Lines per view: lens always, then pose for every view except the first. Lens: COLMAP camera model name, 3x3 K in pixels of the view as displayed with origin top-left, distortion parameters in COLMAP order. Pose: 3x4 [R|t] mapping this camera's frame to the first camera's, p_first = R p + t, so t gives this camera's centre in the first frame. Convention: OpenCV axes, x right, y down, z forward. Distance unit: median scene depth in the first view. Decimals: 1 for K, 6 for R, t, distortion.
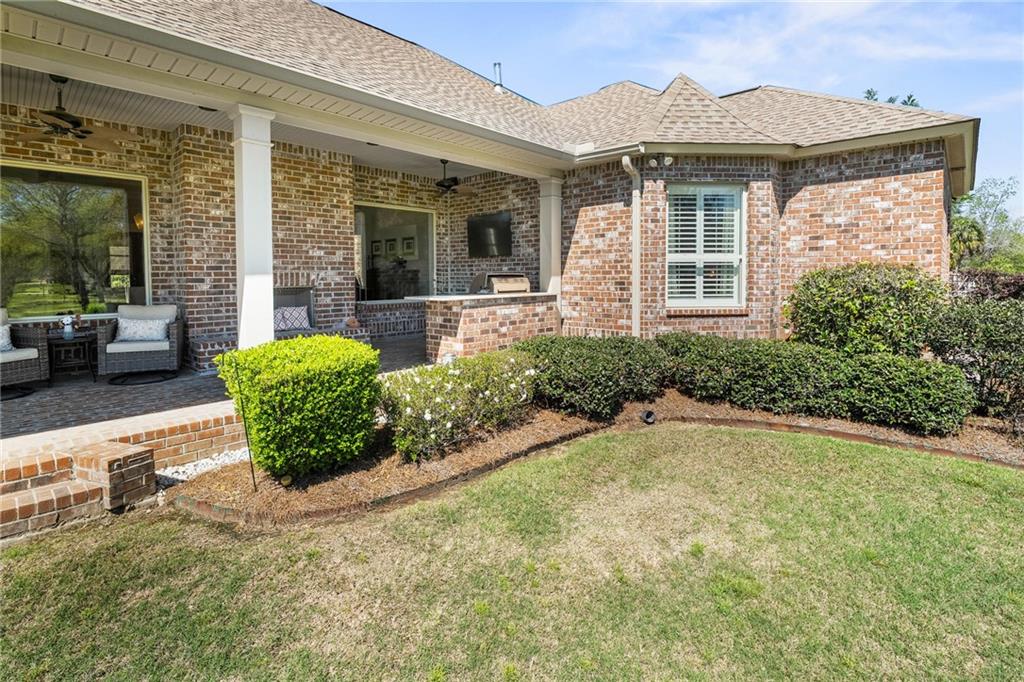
lens RADIAL K [[471.0, 0, 511.9], [0, 471.0, 300.8], [0, 0, 1]] dist [-0.008915, 0.002050]
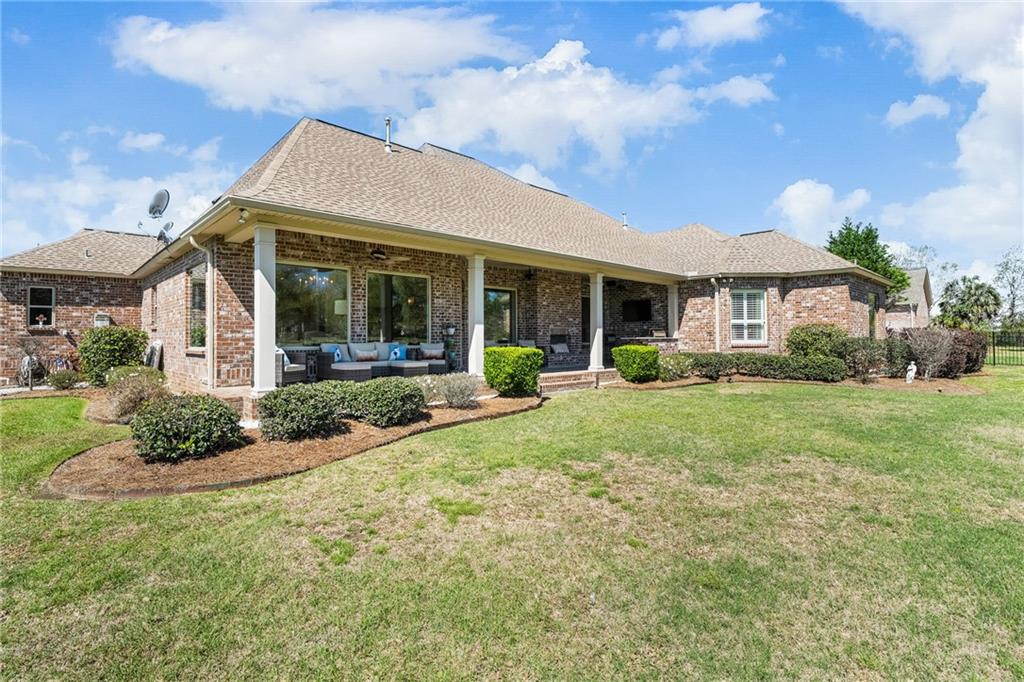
lens RADIAL K [[483.0, 0, 512.2], [0, 483.0, 336.7], [0, 0, 1]] dist [-0.003817, -0.000115]
pose [[0.998851, -0.000804, -0.047912, -0.604369], [-0.002083, 0.998186, -0.060163, 0.122540], [0.047874, 0.060193, 0.997038, -1.347621]]
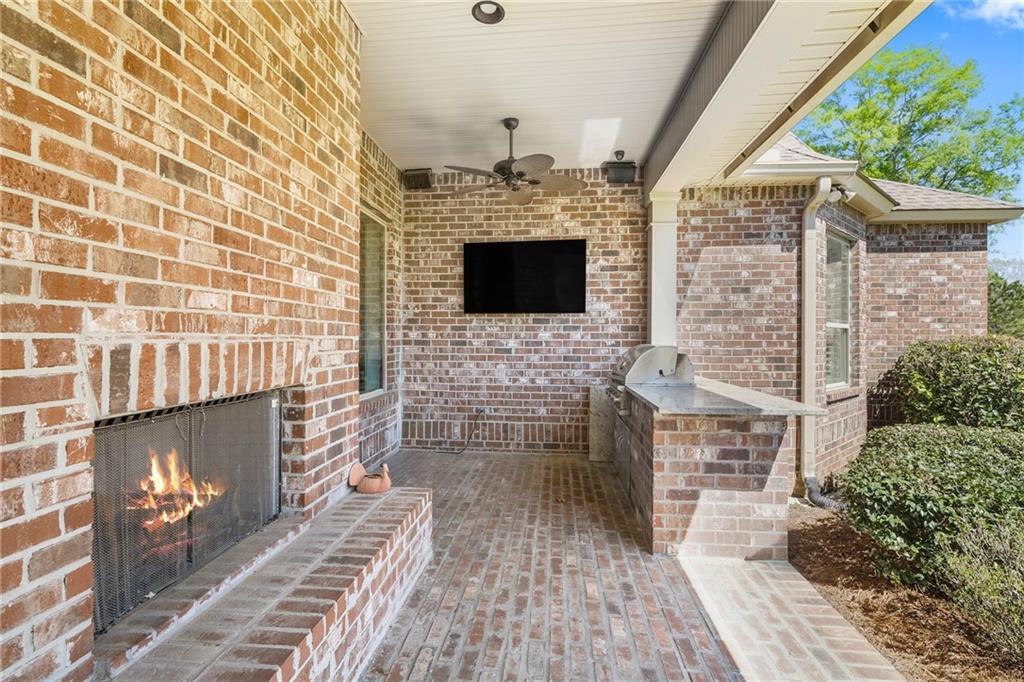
lens RADIAL K [[471.0, 0, 510.6], [0, 471.0, 339.7], [0, 0, 1]] dist [-0.008915, 0.002050]
pose [[0.797650, 0.008065, 0.603067, -0.514787], [0.024786, 0.998627, -0.046139, -0.045495], [-0.602611, 0.051750, 0.796355, 0.695483]]
